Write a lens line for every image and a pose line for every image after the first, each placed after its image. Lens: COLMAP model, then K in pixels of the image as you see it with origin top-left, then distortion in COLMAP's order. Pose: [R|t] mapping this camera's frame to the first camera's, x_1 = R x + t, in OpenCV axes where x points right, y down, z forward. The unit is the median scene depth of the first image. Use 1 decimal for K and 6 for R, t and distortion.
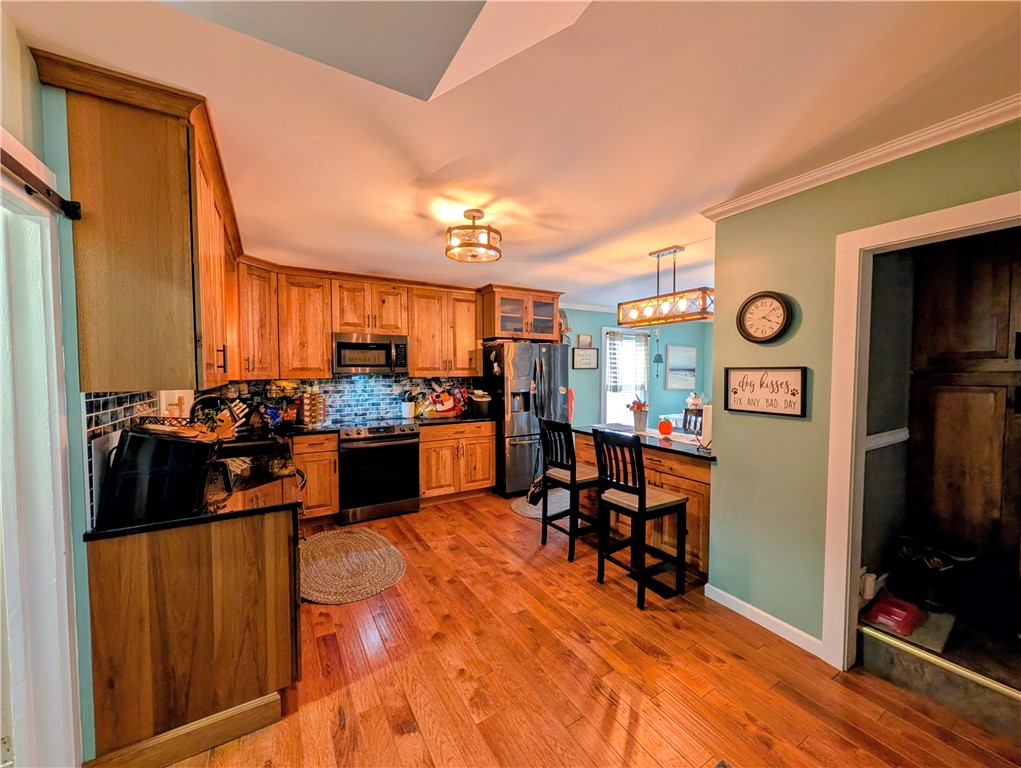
lens RADIAL K [[396.1, 0, 510.7], [0, 396.1, 383.9], [0, 0, 1]] dist [0.004090, 0.000663]
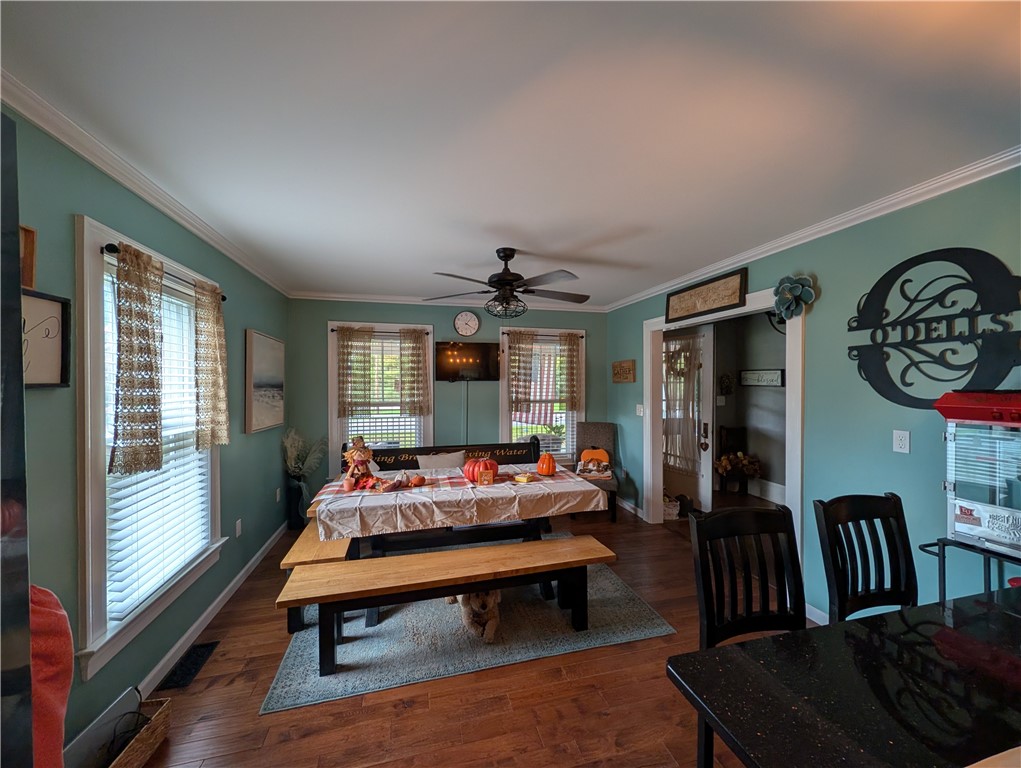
lens RADIAL K [[396.1, 0, 511.4], [0, 396.1, 382.1], [0, 0, 1]] dist [0.004090, 0.000663]
pose [[0.278393, -0.000939, 0.960467, 0.067637], [0.038133, 0.999222, -0.010076, -0.028499], [-0.959710, 0.039430, 0.278212, 0.681255]]
